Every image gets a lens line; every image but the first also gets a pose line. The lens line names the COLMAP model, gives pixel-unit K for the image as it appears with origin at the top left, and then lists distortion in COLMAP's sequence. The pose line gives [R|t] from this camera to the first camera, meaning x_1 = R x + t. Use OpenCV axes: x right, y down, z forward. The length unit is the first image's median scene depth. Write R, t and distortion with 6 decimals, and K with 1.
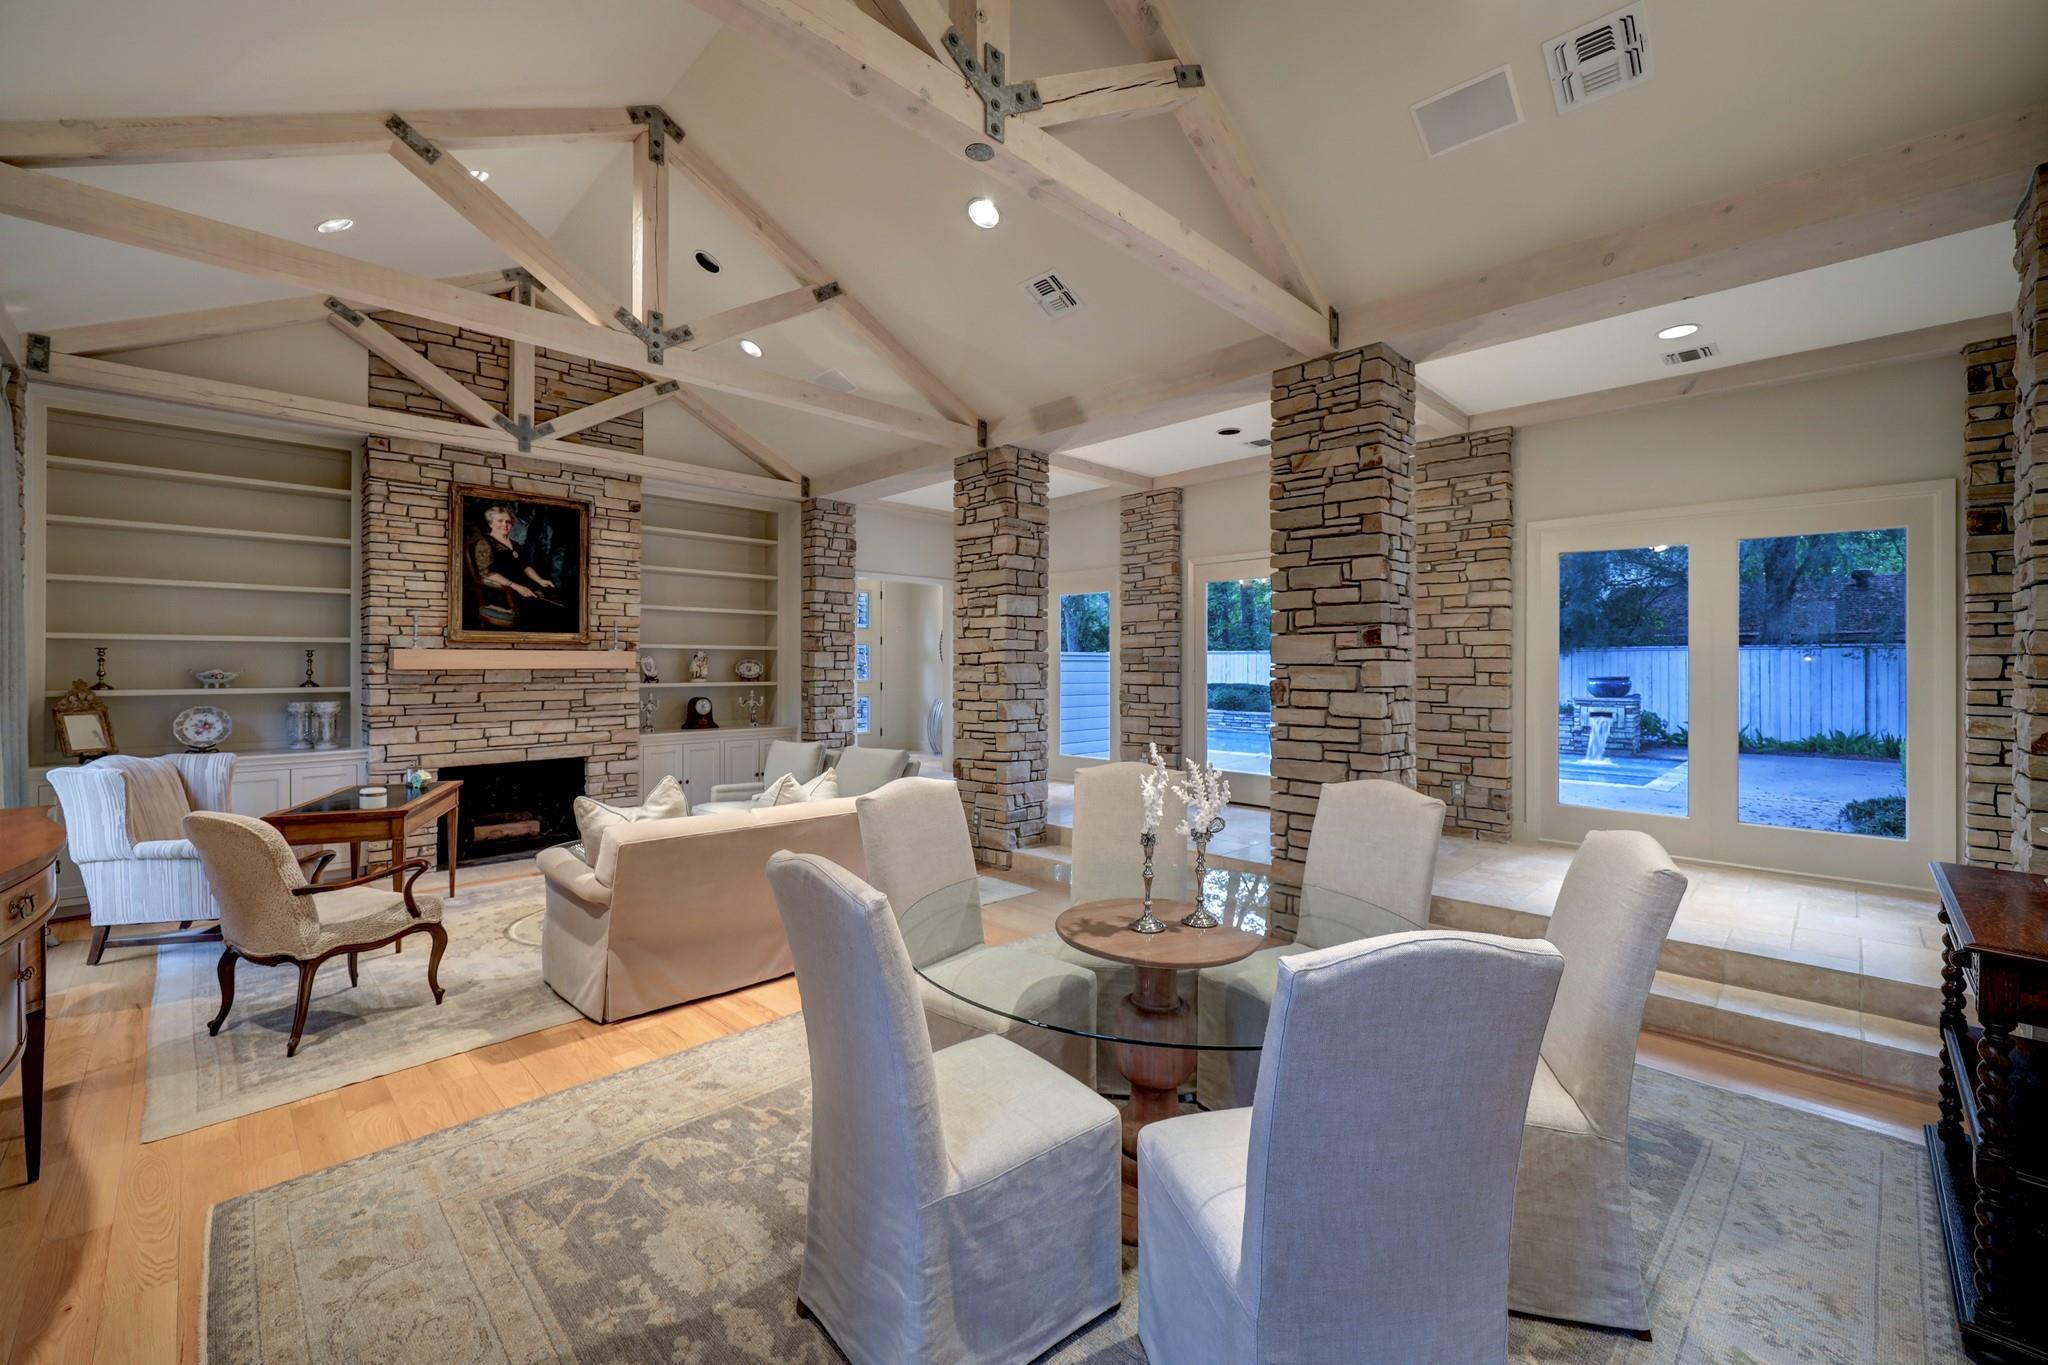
lens RADIAL K [[834.6, 0, 1051.4], [0, 834.6, 660.1], [0, 0, 1]] dist [0.003304, -0.000631]
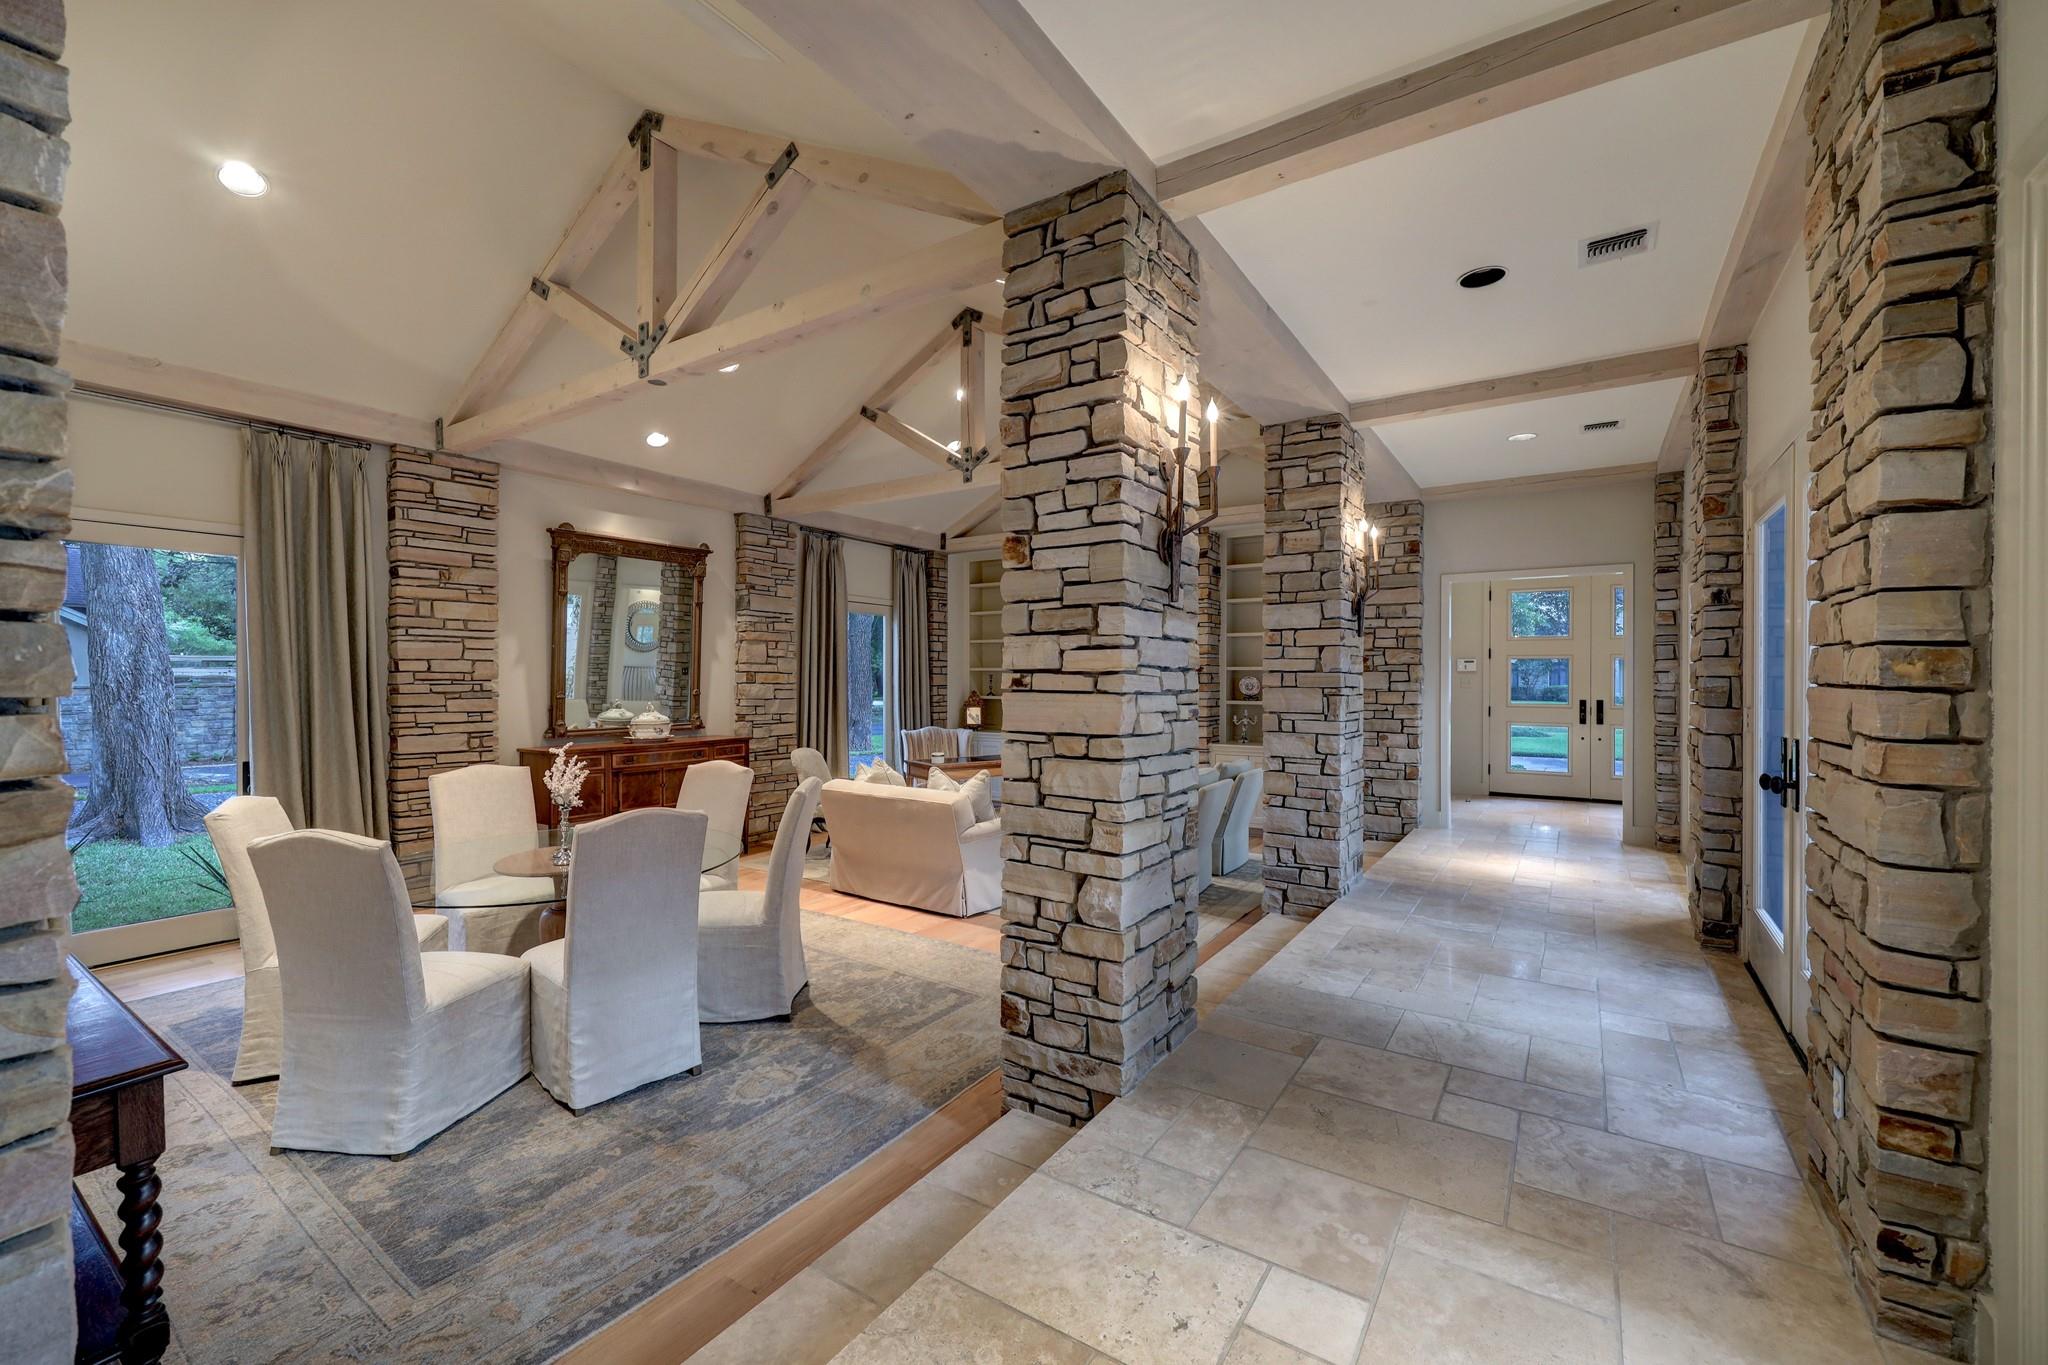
lens RADIAL K [[834.6, 0, 1030.0], [0, 834.6, 671.1], [0, 0, 1]] dist [0.003304, -0.000631]
pose [[0.184927, -0.009324, -0.982708, 0.721241], [0.005036, 0.999951, -0.008540, -0.006683], [0.982739, -0.003369, 0.184965, 0.609077]]
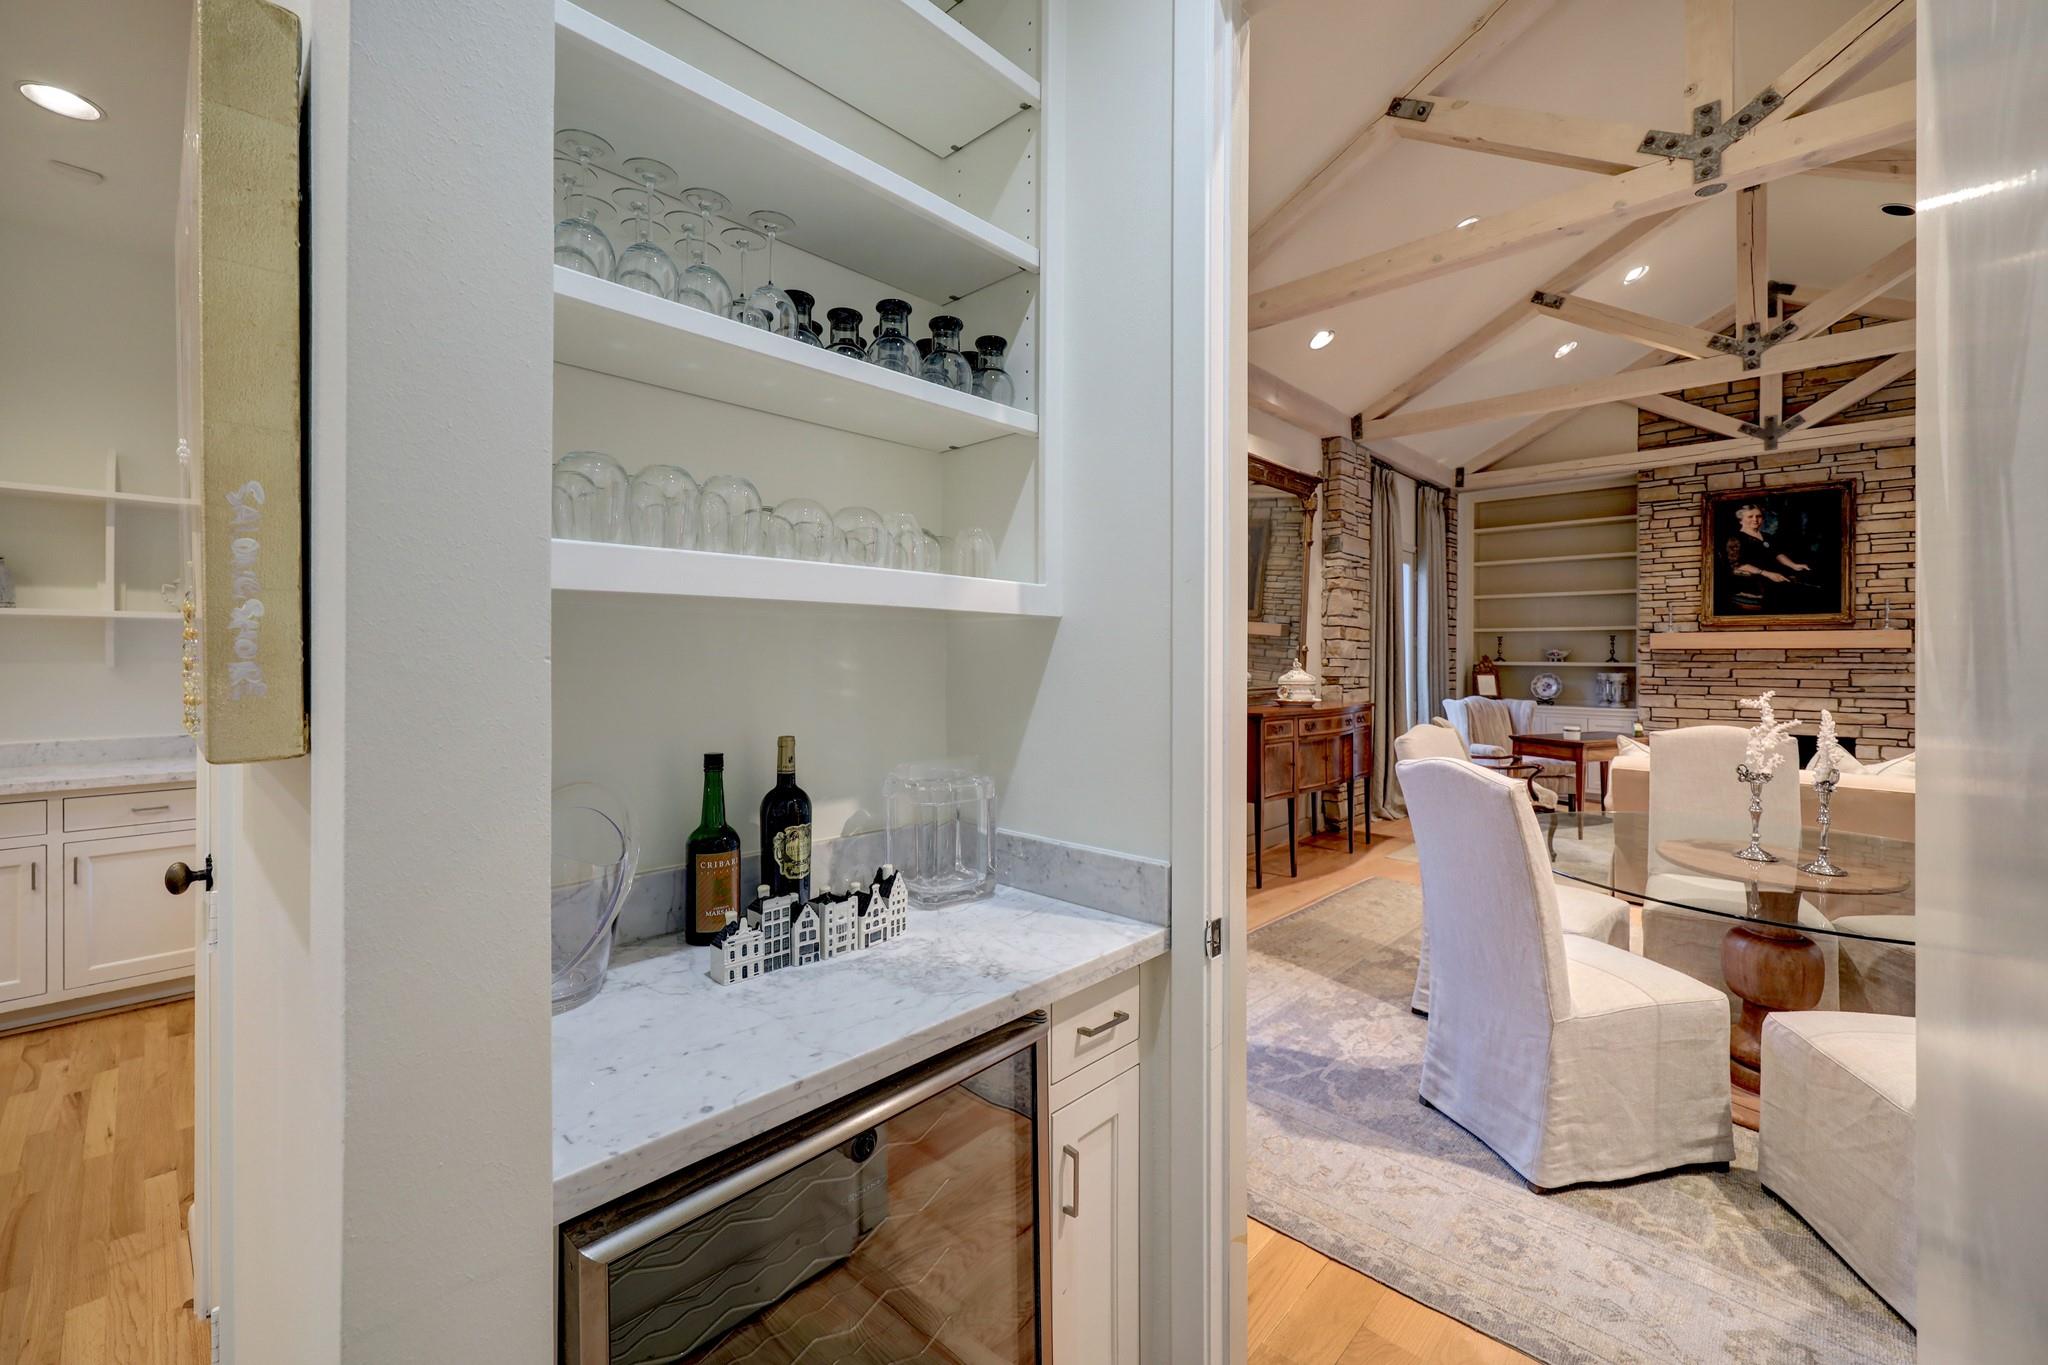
lens RADIAL K [[834.6, 0, 1017.9], [0, 834.6, 662.8], [0, 0, 1]] dist [0.003304, -0.000631]
pose [[0.010151, 0.006136, -0.999930, 0.469240], [0.000766, 0.999981, 0.006144, 0.022736], [0.999948, -0.000828, 0.010146, 0.002944]]
